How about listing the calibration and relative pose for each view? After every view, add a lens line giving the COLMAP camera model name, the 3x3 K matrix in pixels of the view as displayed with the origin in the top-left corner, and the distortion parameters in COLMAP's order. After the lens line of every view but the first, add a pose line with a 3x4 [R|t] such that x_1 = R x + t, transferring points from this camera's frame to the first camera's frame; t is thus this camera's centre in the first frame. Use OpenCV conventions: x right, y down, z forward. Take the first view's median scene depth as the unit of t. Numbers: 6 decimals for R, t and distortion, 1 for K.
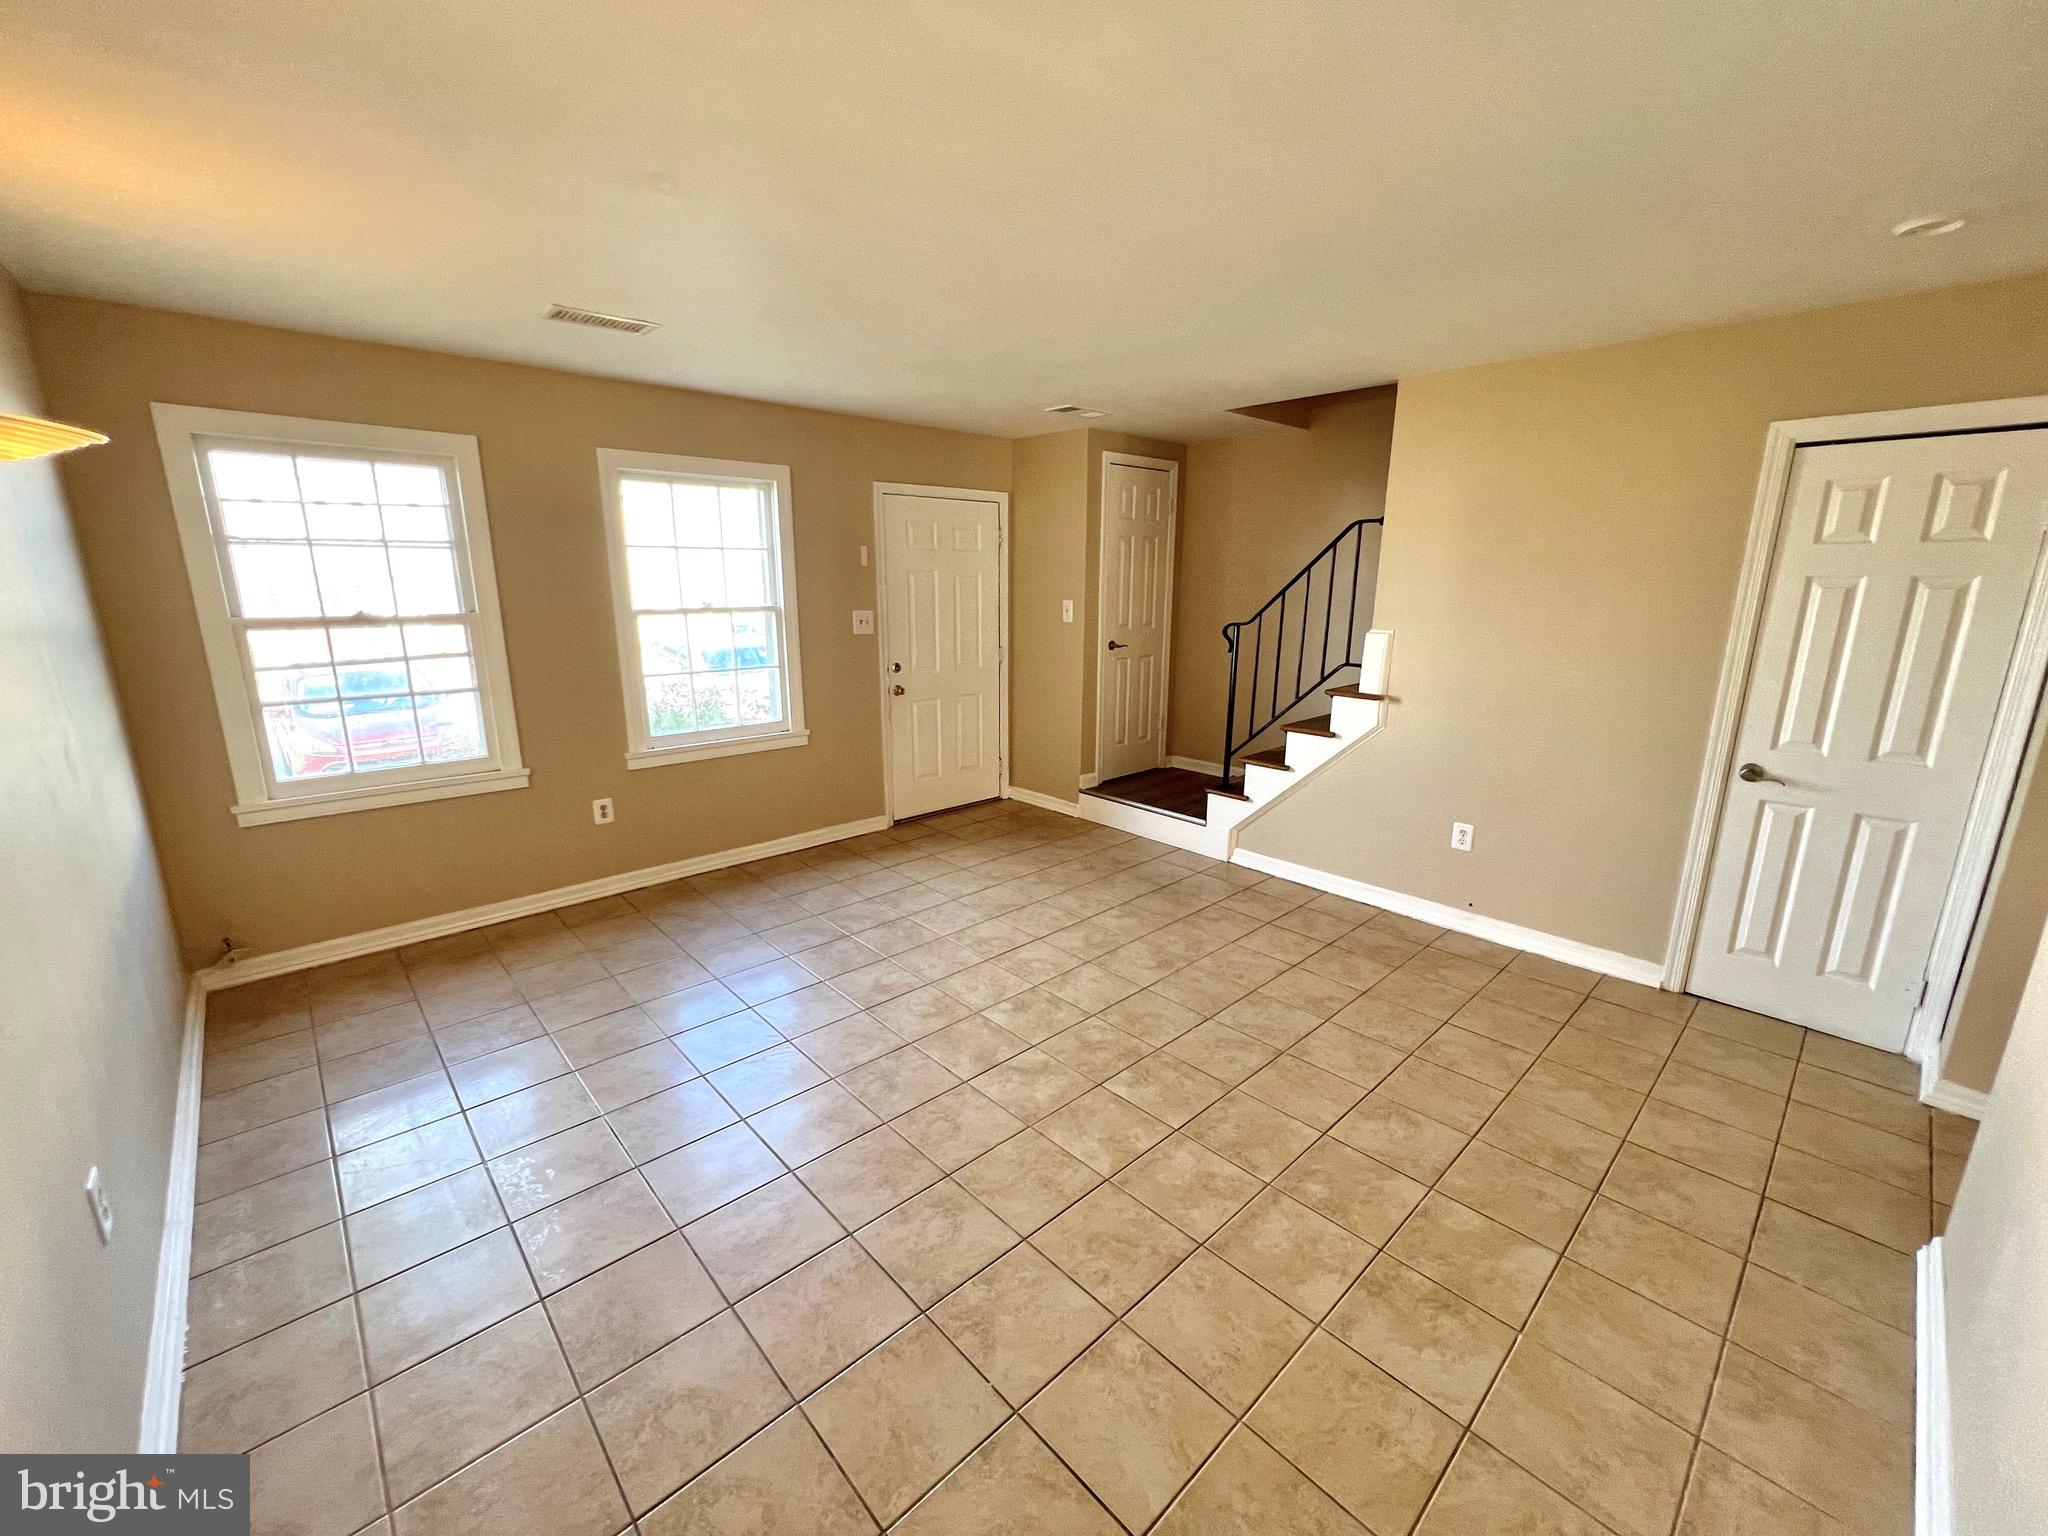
lens RADIAL K [[820.8, 0, 1037.7], [0, 820.8, 771.6], [0, 0, 1]] dist [-0.005840, 0.002270]
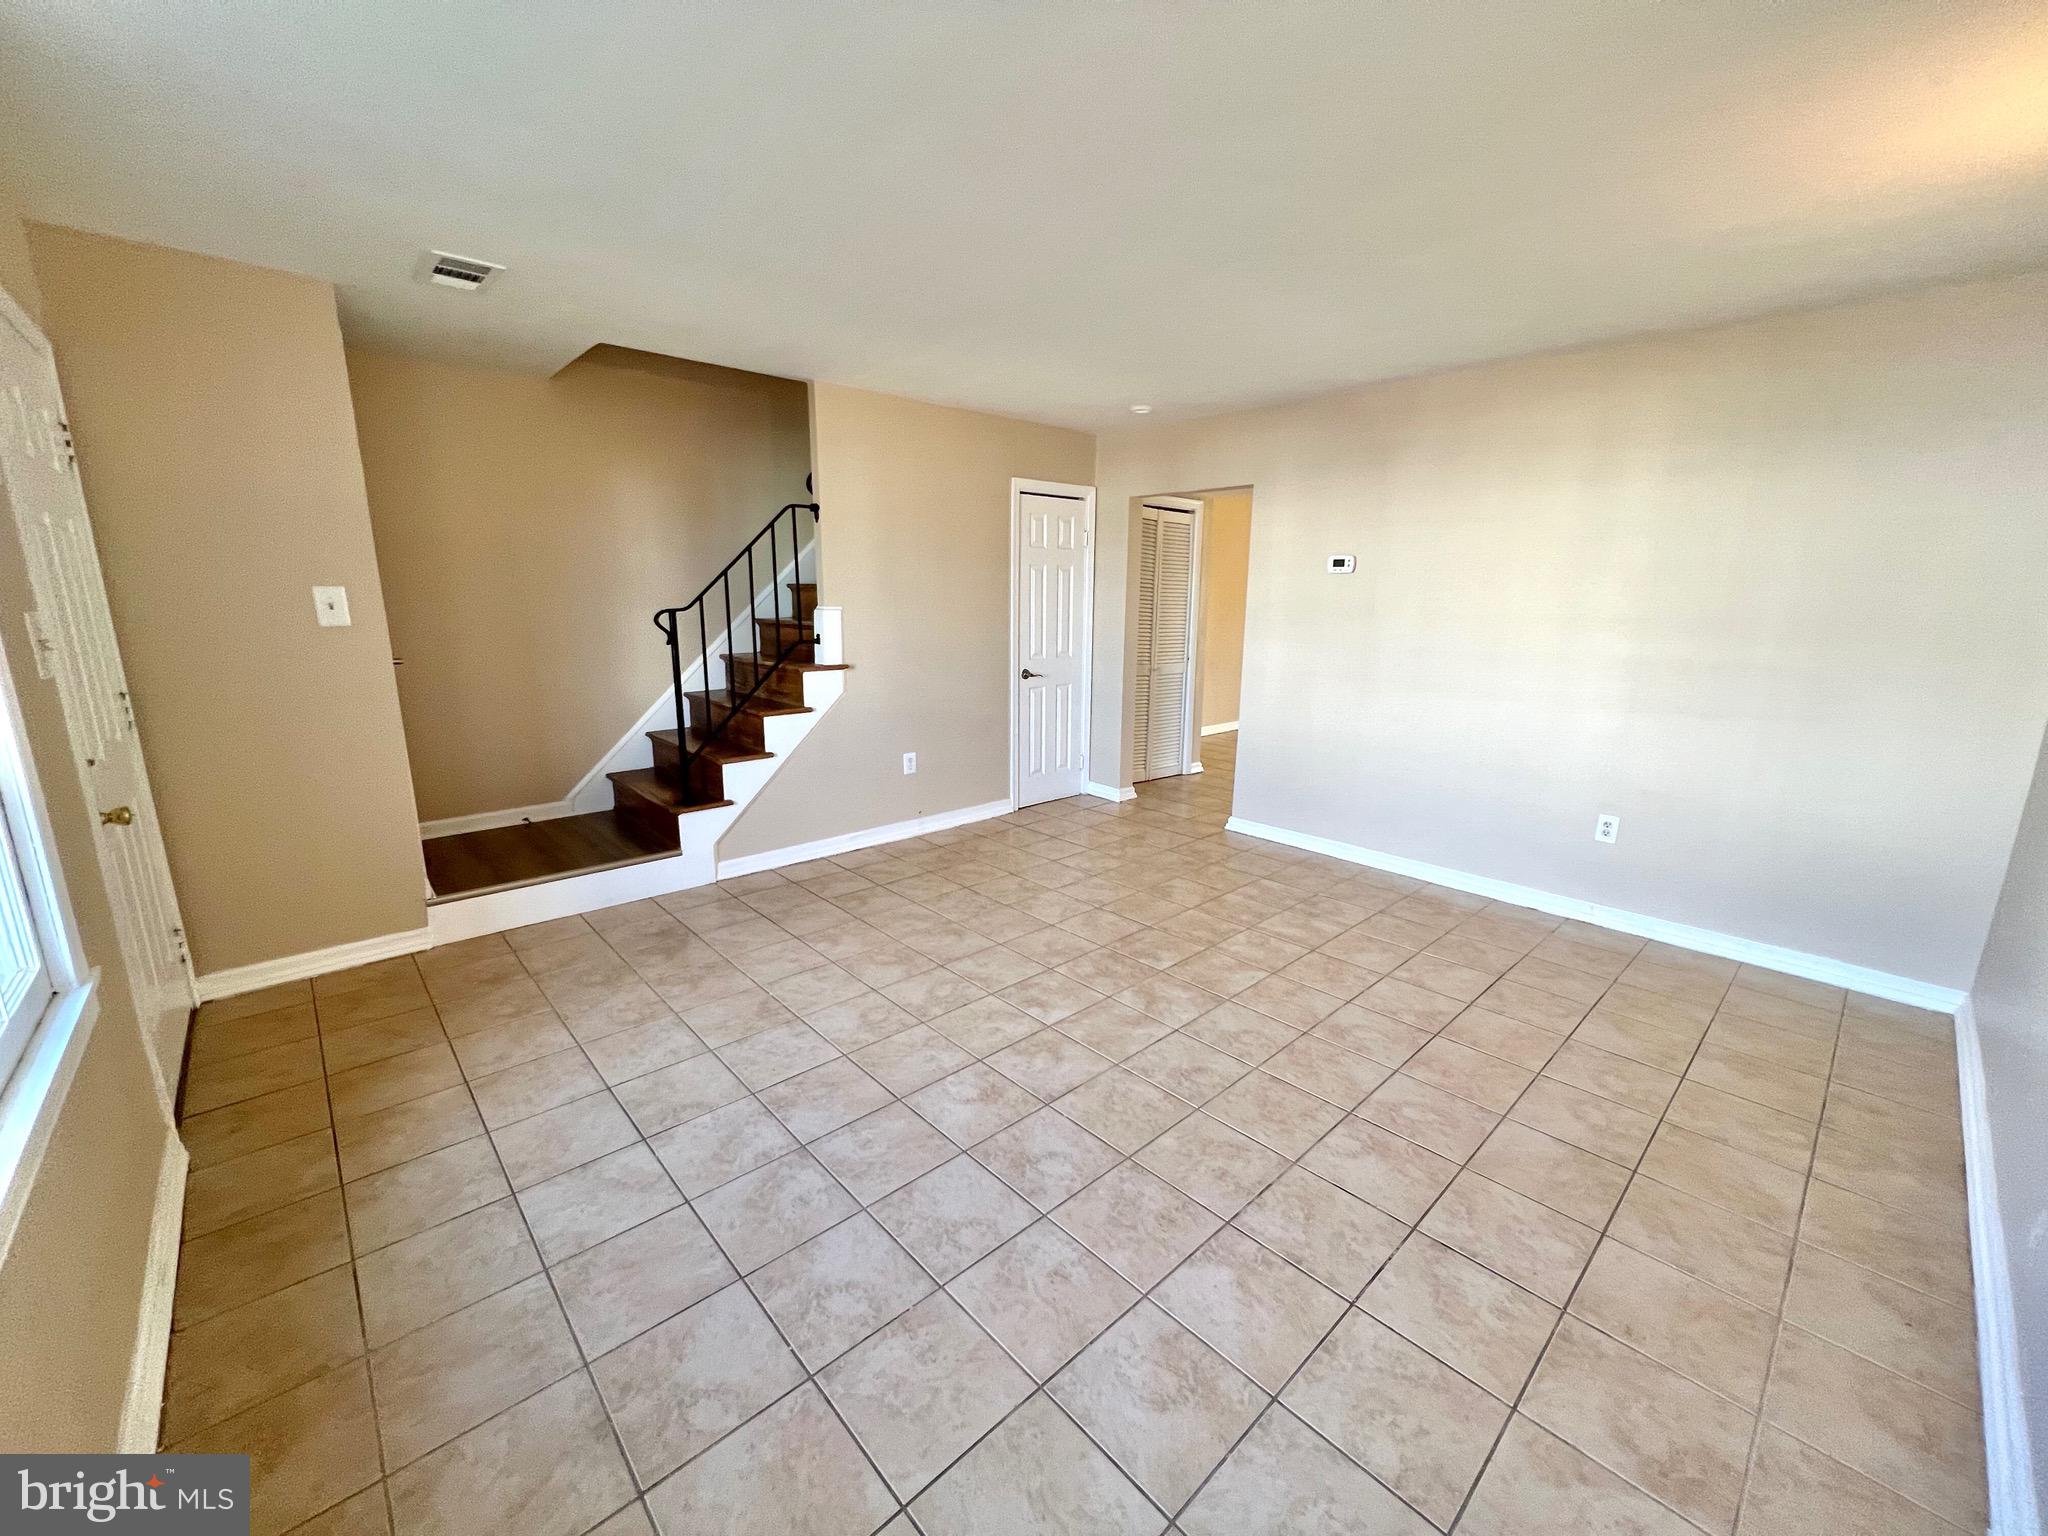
lens RADIAL K [[815.4, 0, 1021.9], [0, 815.4, 769.7], [0, 0, 1]] dist [-0.002365, 0.000656]
pose [[0.016462, -0.220431, 0.975264, -0.747362], [0.225914, 0.950992, 0.211132, -0.144788], [-0.974008, 0.216851, 0.065453, 0.764249]]
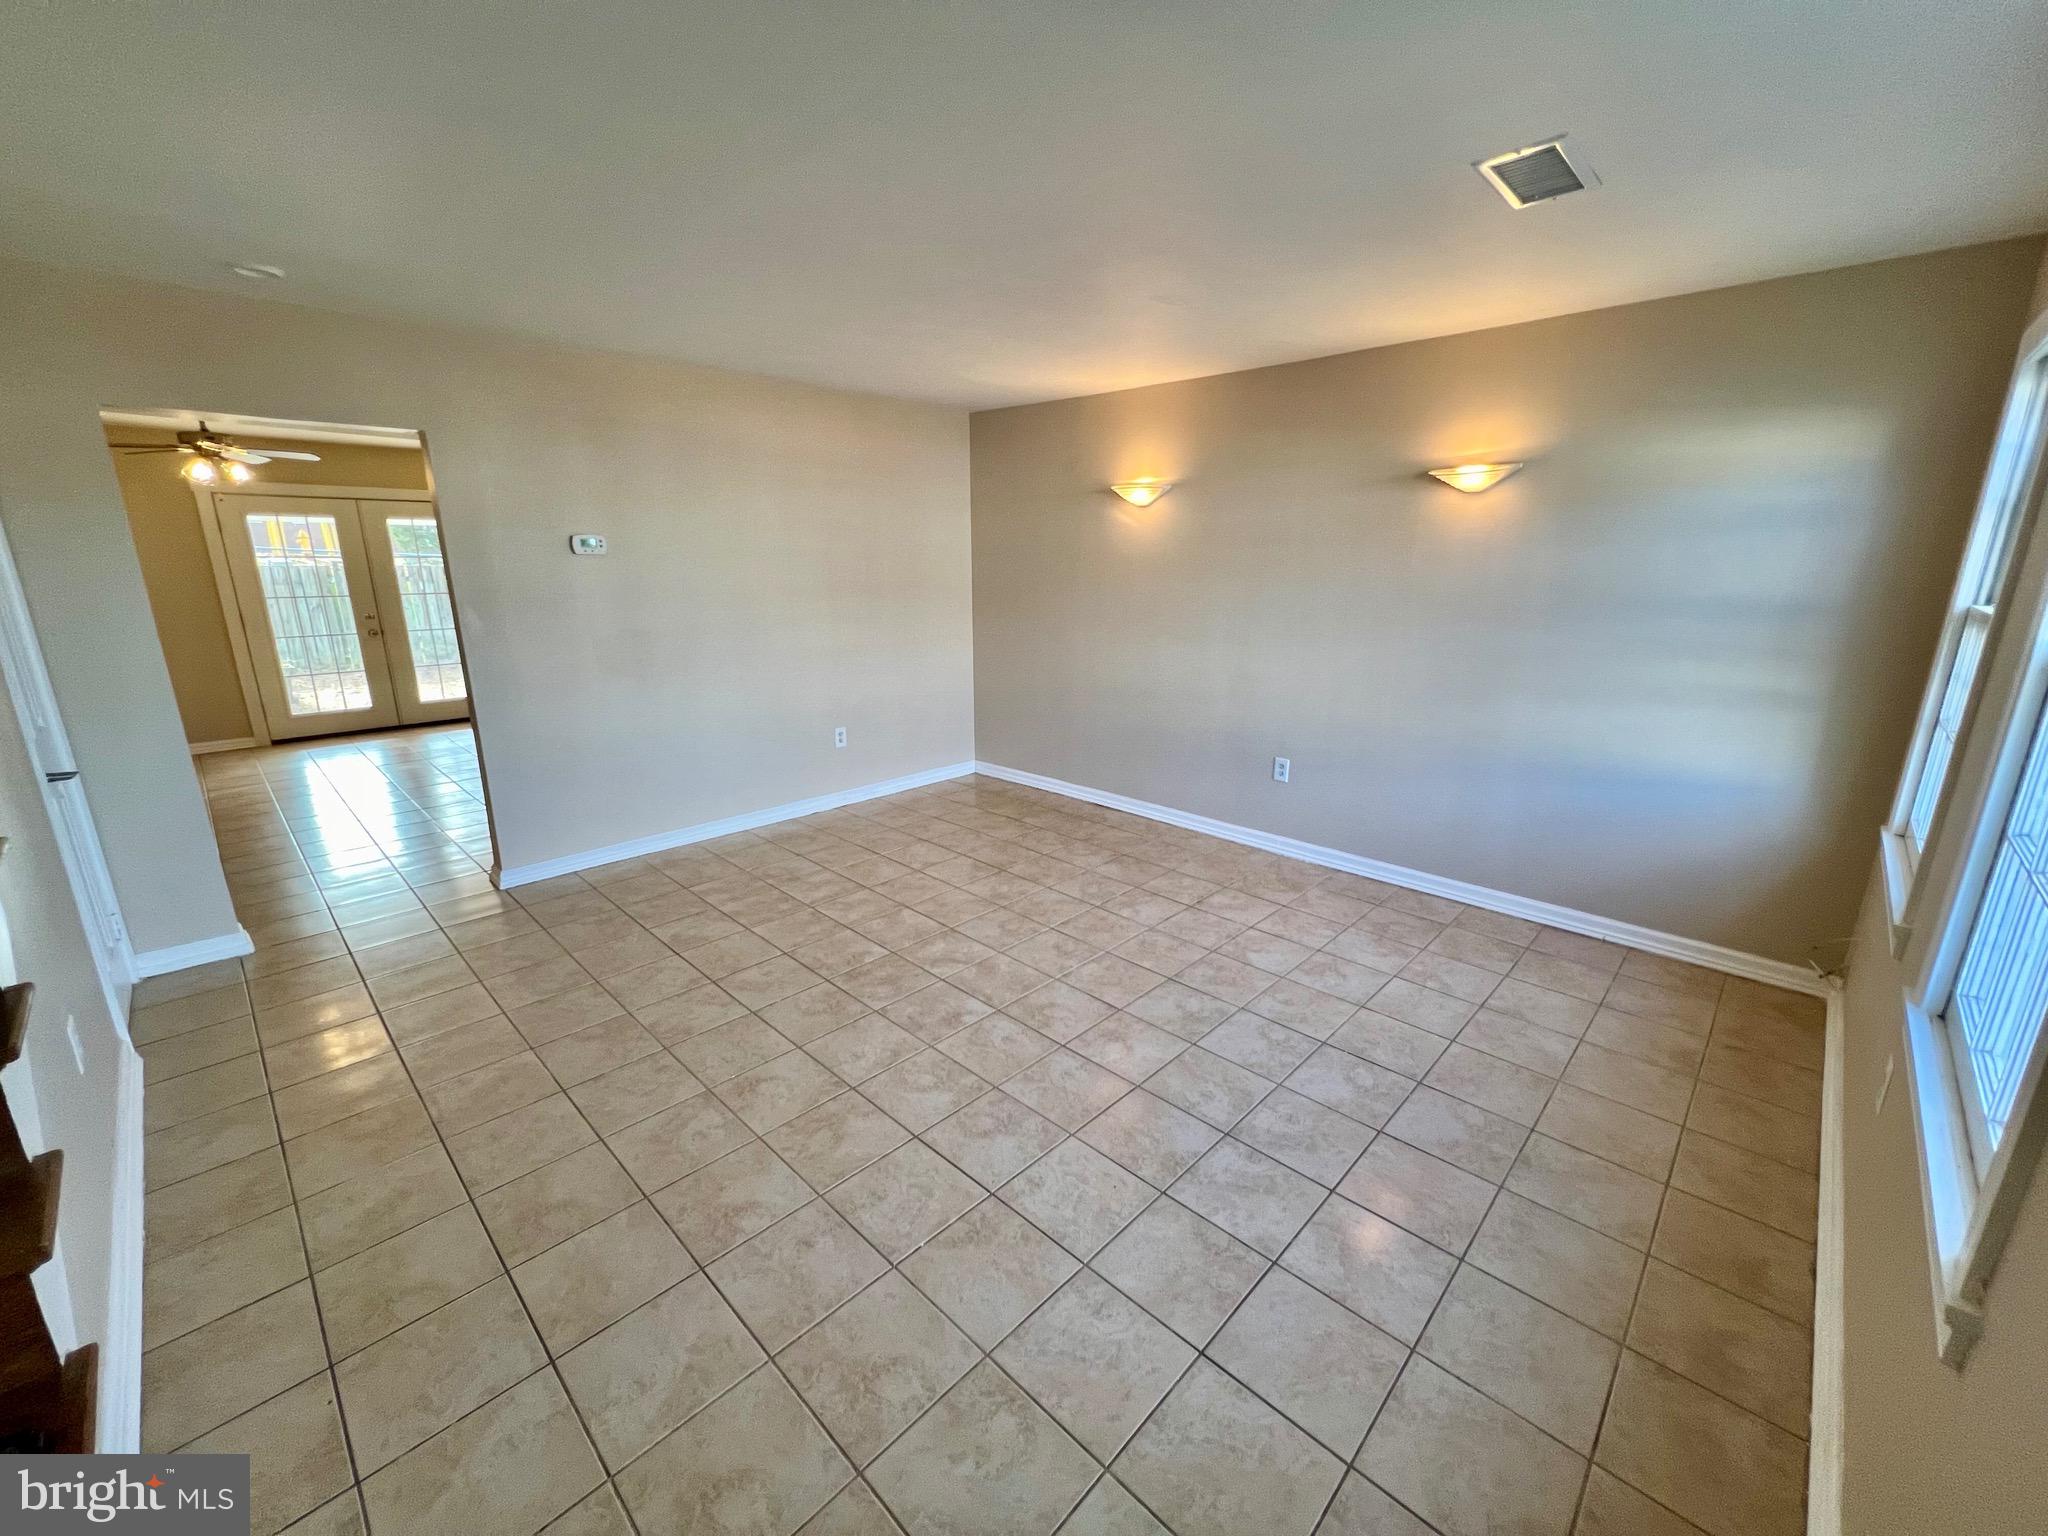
lens RADIAL K [[815.4, 0, 1030.3], [0, 815.4, 762.4], [0, 0, 1]] dist [-0.002365, 0.000656]
pose [[-0.999053, 0.003953, -0.043334, -0.058970], [-0.016832, 0.883233, 0.468633, -0.334134], [0.040126, 0.468918, -0.882330, 1.424963]]
